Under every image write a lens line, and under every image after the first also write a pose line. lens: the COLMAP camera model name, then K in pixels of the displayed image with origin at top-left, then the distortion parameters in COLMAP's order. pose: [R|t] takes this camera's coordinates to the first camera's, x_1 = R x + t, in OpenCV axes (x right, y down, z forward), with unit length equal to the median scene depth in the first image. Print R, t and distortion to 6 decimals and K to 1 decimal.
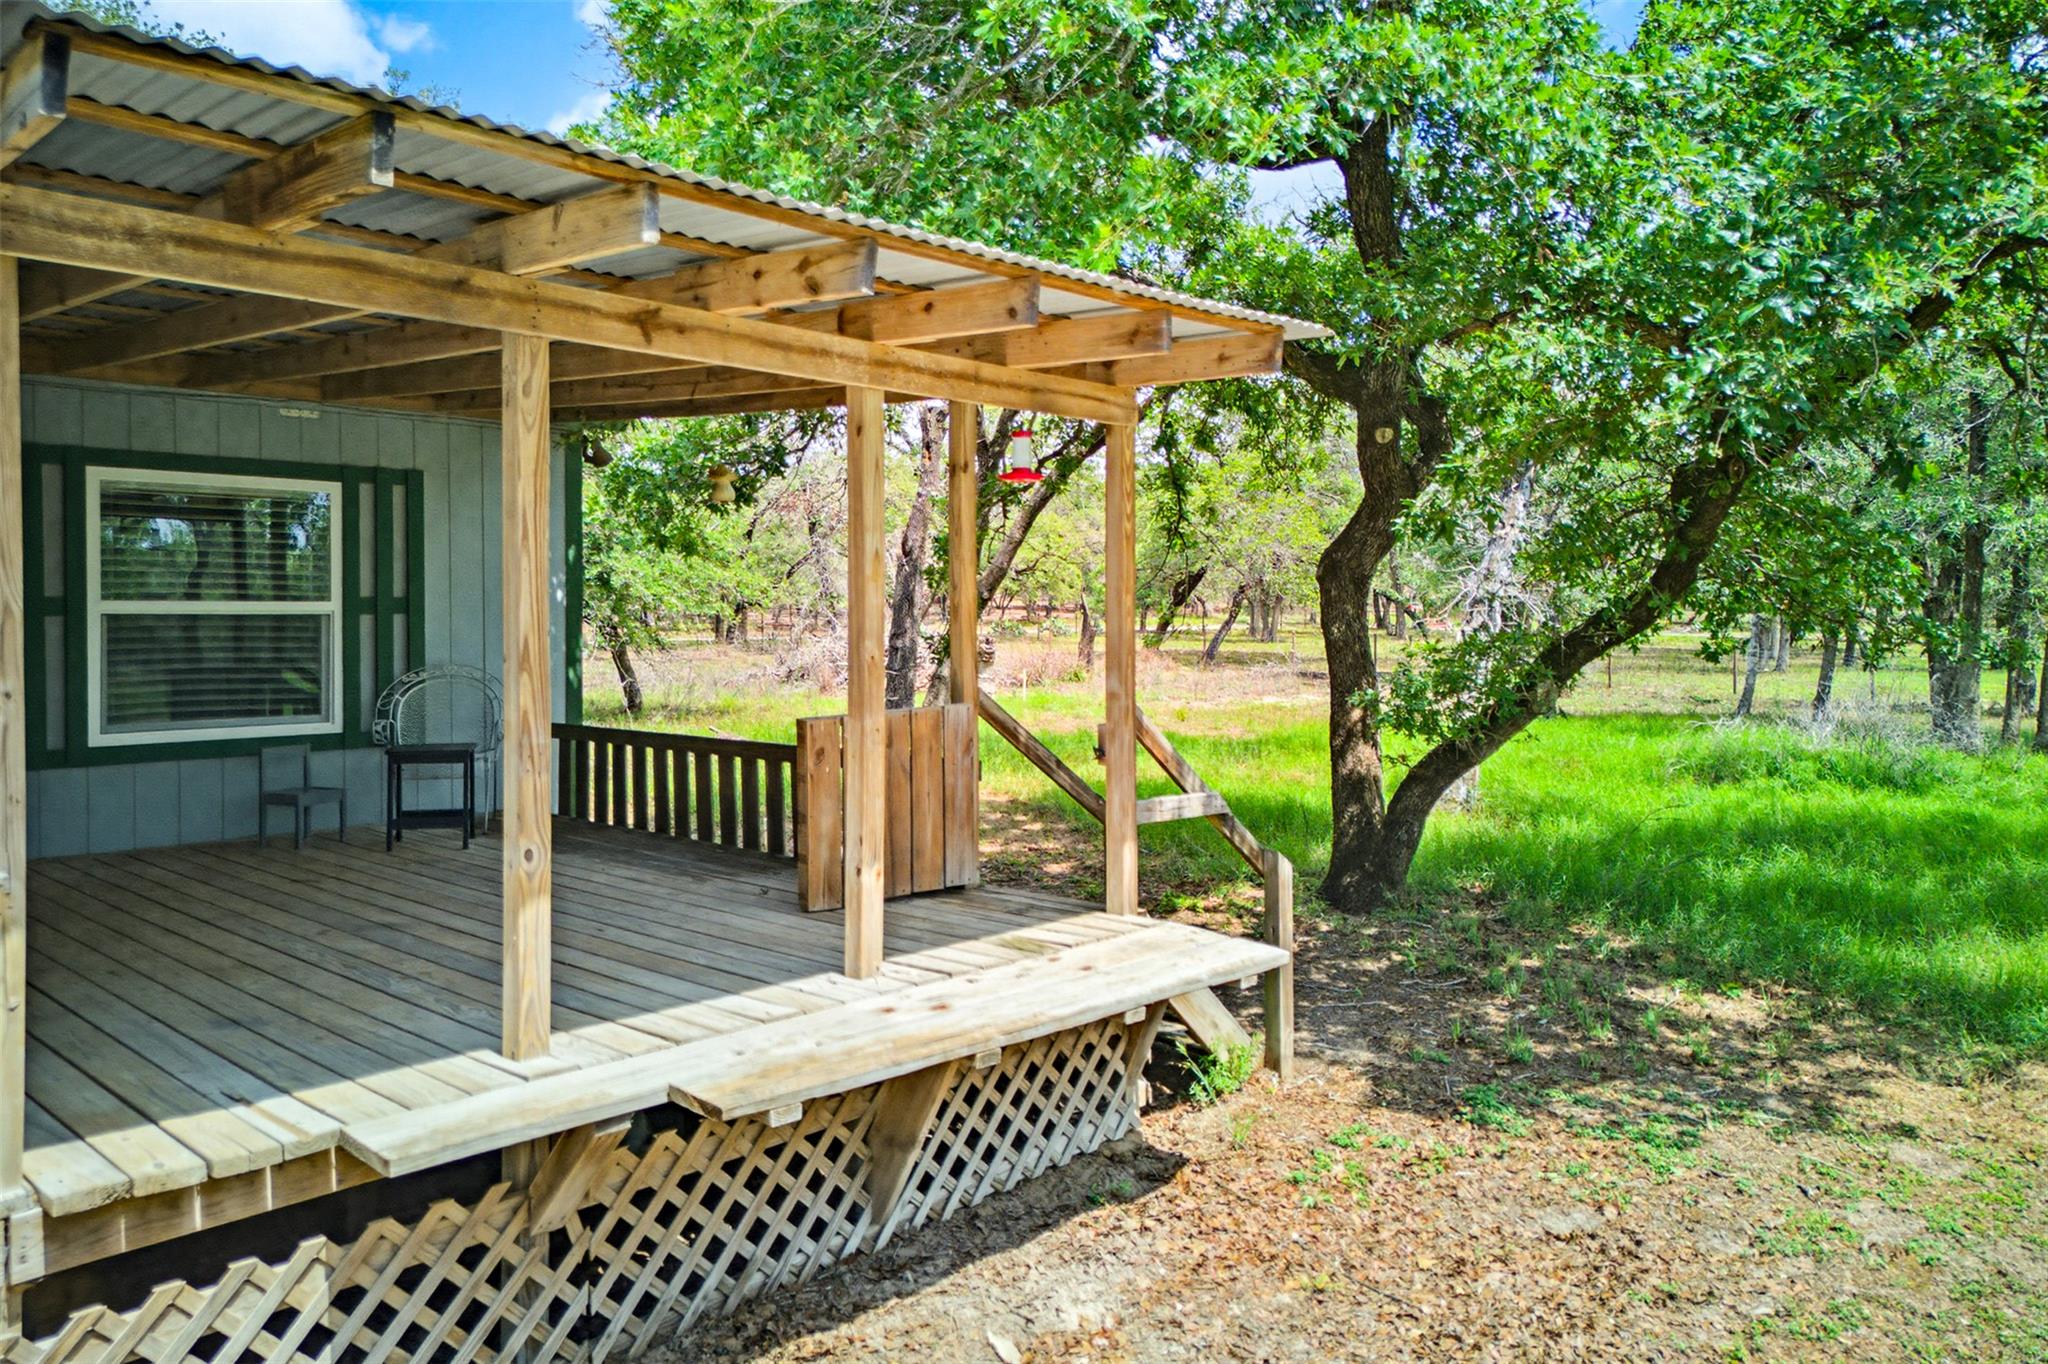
lens RADIAL K [[1469.1, 0, 1037.6], [0, 1469.1, 676.2], [0, 0, 1]] dist [0.054095, -0.054169]
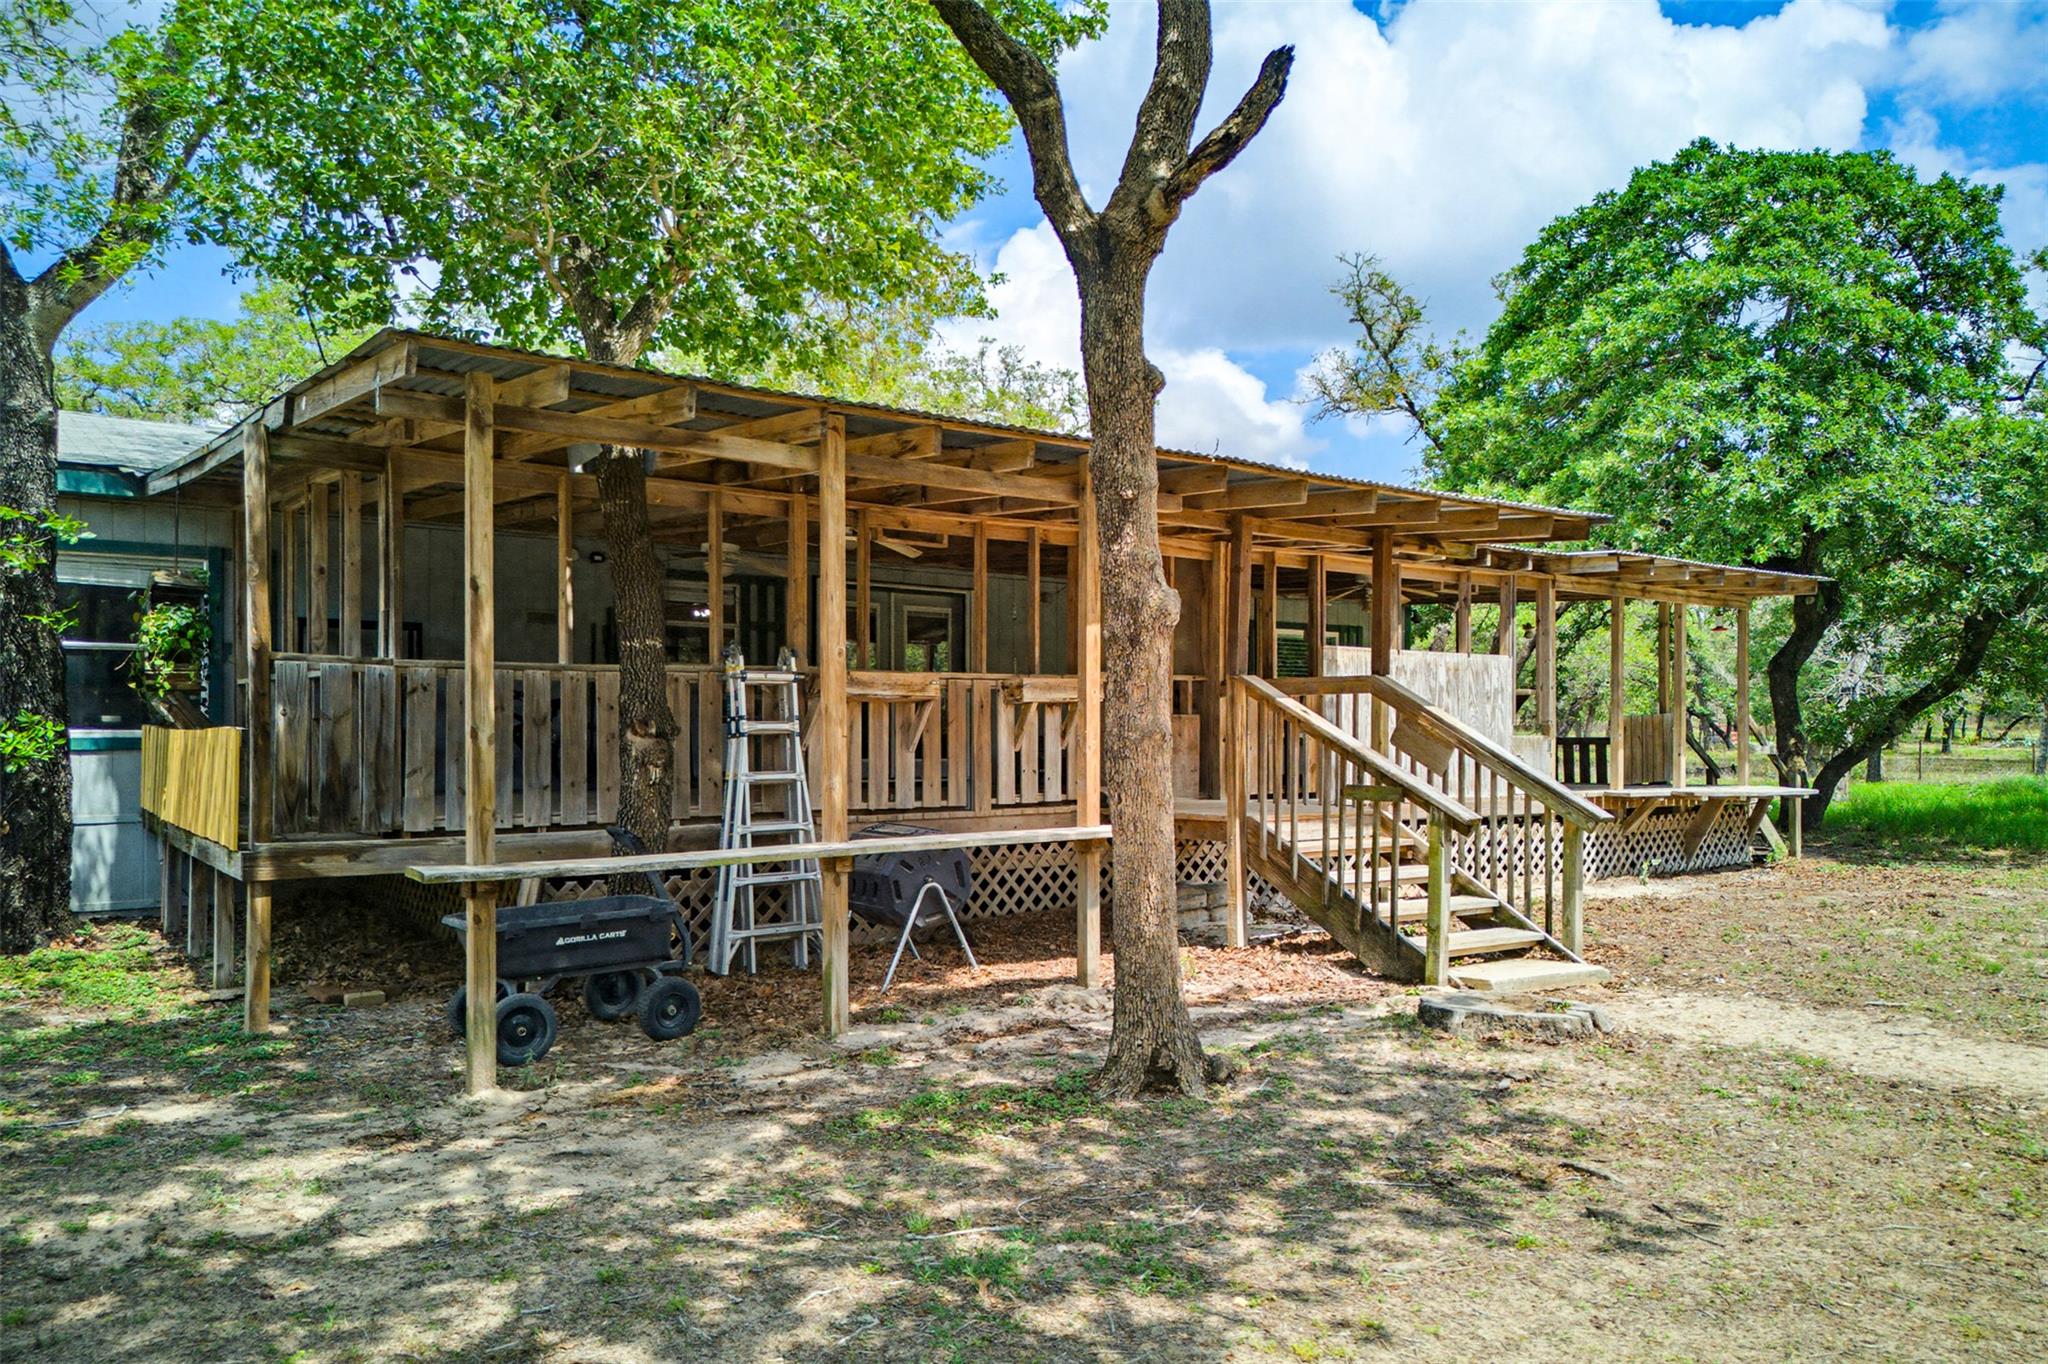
lens RADIAL K [[1469.1, 0, 1012.5], [0, 1469.1, 701.0], [0, 0, 1]] dist [0.054095, -0.054169]
pose [[0.986383, -0.006262, -0.164344, -0.557264], [-0.005621, 0.997407, -0.071742, 0.138466], [0.164367, 0.071689, 0.983791, -1.291166]]
